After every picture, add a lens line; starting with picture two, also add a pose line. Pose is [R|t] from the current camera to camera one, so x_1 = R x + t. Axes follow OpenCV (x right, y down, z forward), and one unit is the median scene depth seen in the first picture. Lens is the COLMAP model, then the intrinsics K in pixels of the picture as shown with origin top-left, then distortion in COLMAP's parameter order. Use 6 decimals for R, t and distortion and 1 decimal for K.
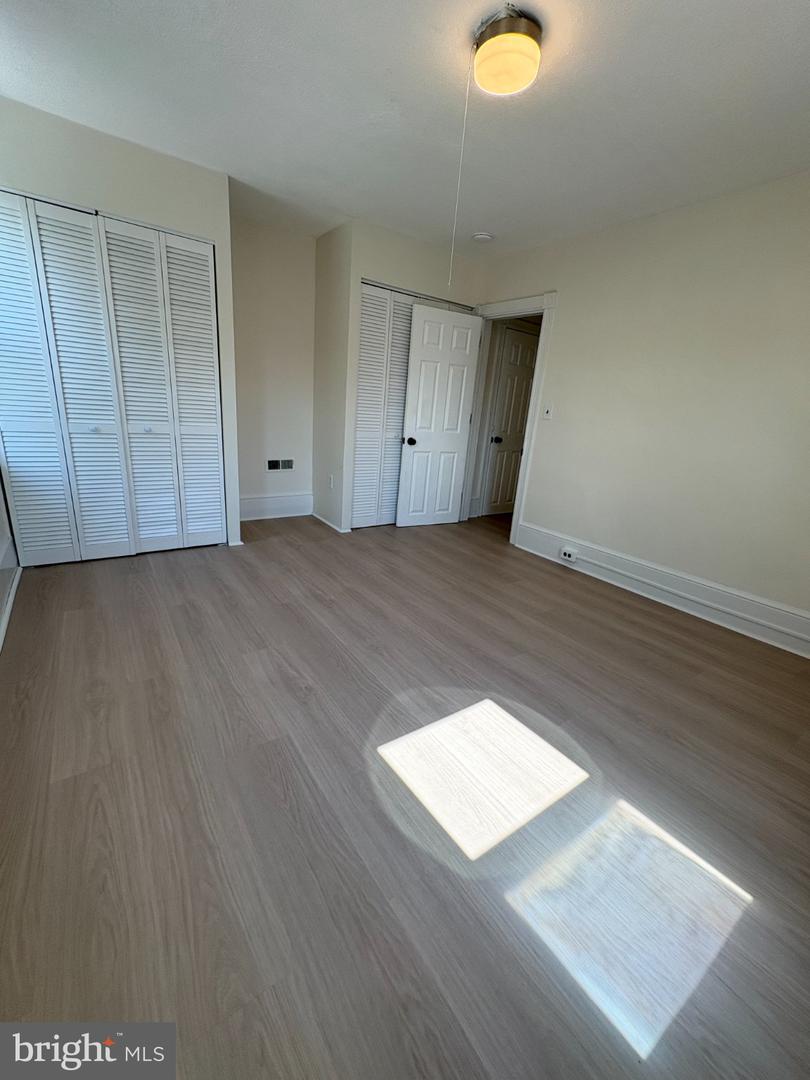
lens RADIAL K [[430.7, 0, 404.0], [0, 430.7, 537.5], [0, 0, 1]] dist [-0.001744, -0.000216]
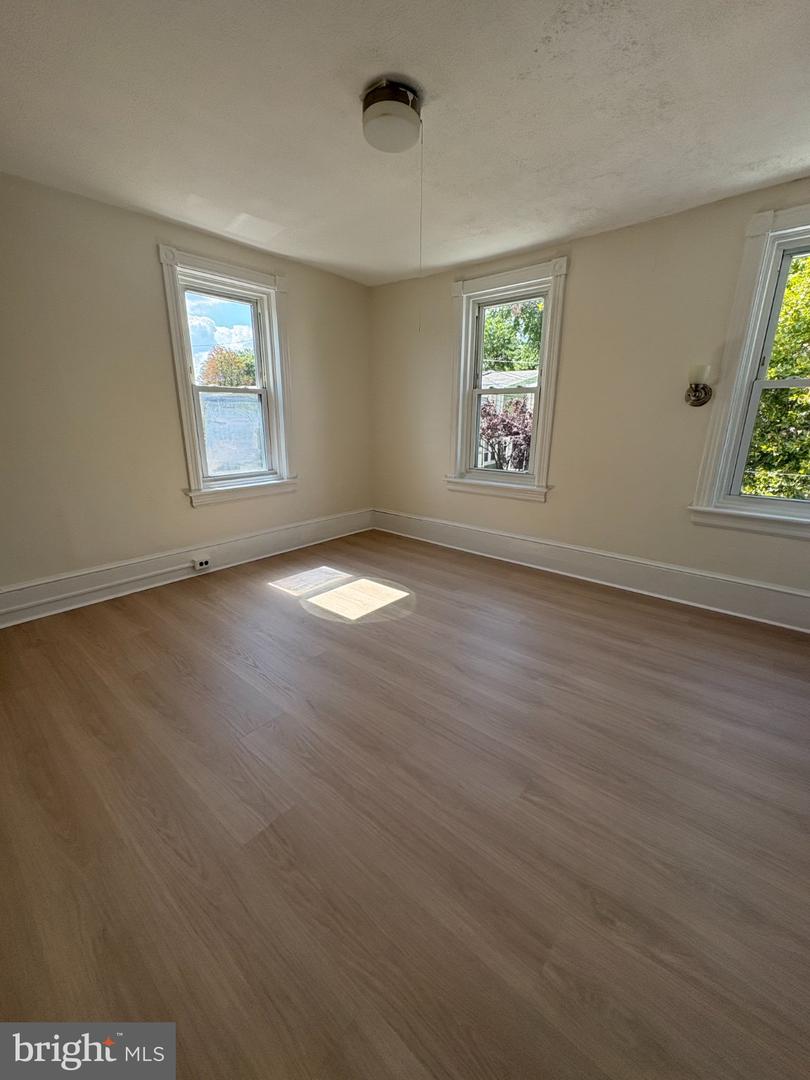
lens RADIAL K [[449.4, 0, 405.6], [0, 449.4, 547.7], [0, 0, 1]] dist [-0.029473, -0.000129]
pose [[-0.966534, -0.007889, -0.256418, 0.436604], [-0.147124, 0.835866, 0.528850, -0.714931], [0.210159, 0.548877, -0.809054, 2.251718]]
